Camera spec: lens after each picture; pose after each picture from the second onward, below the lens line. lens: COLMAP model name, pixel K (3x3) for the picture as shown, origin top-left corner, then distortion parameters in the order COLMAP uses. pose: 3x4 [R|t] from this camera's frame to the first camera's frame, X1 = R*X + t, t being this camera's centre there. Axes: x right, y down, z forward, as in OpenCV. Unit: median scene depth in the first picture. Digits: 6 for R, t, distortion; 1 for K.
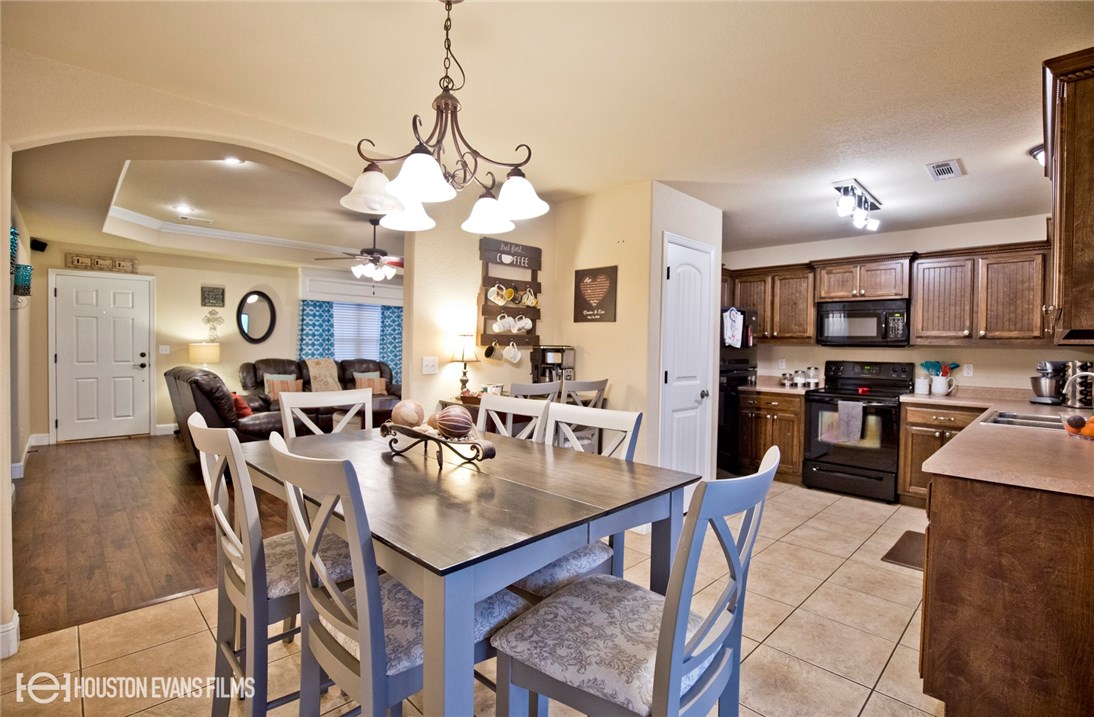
lens RADIAL K [[503.1, 0, 550.2], [0, 503.1, 355.2], [0, 0, 1]] dist [-0.023017, 0.000526]
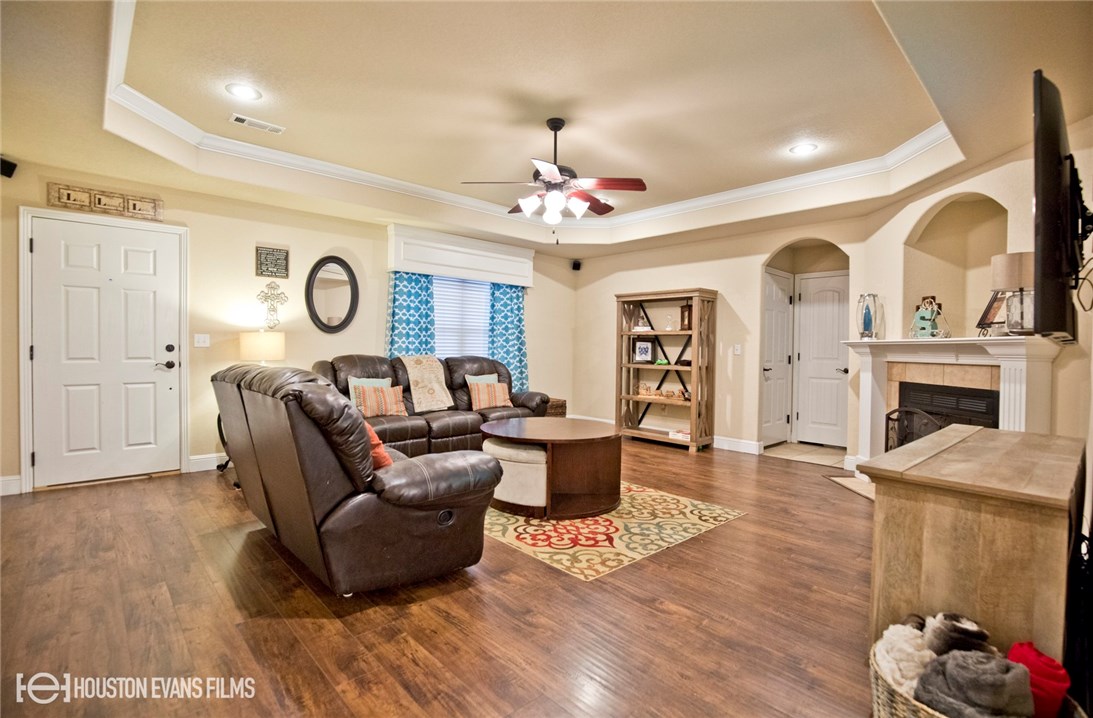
lens RADIAL K [[508.1, 0, 555.7], [0, 508.1, 356.1], [0, 0, 1]] dist [-0.026385, 0.002965]
pose [[0.999770, -0.002290, -0.021327, -0.280575], [0.002222, 0.999992, -0.003221, 0.011704], [0.021335, 0.003173, 0.999767, 0.328897]]
